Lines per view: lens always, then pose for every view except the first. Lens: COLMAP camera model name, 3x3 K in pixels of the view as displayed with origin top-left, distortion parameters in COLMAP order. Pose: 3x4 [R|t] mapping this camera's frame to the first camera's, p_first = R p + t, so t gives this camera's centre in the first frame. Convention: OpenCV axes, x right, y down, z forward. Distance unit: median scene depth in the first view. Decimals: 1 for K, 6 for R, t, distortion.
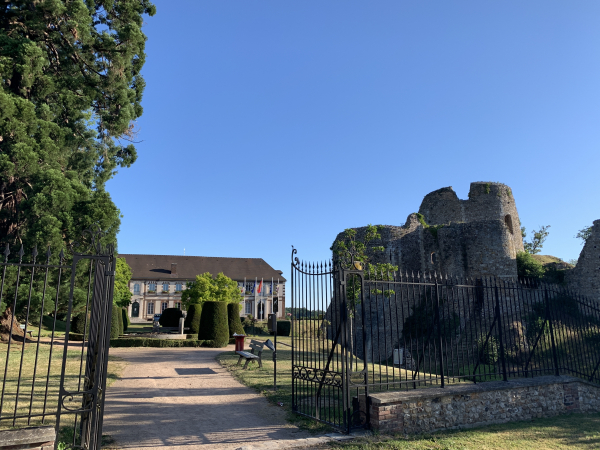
lens RADIAL K [[478.0, 0, 299.5], [0, 478.0, 224.9], [0, 0, 1]] dist [0.063341, -0.005337]
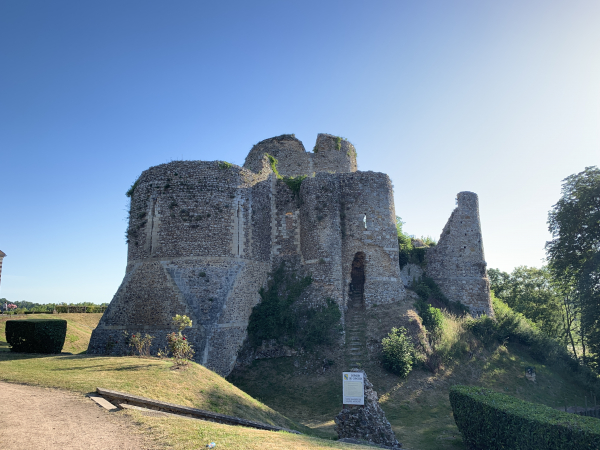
lens RADIAL K [[478.0, 0, 299.1], [0, 478.0, 222.6], [0, 0, 1]] dist [0.063341, -0.005337]
pose [[0.839626, 0.091689, 0.535369, -0.081673], [-0.095408, 0.995221, -0.020815, 0.085643], [-0.534719, -0.033602, 0.844361, 0.413944]]
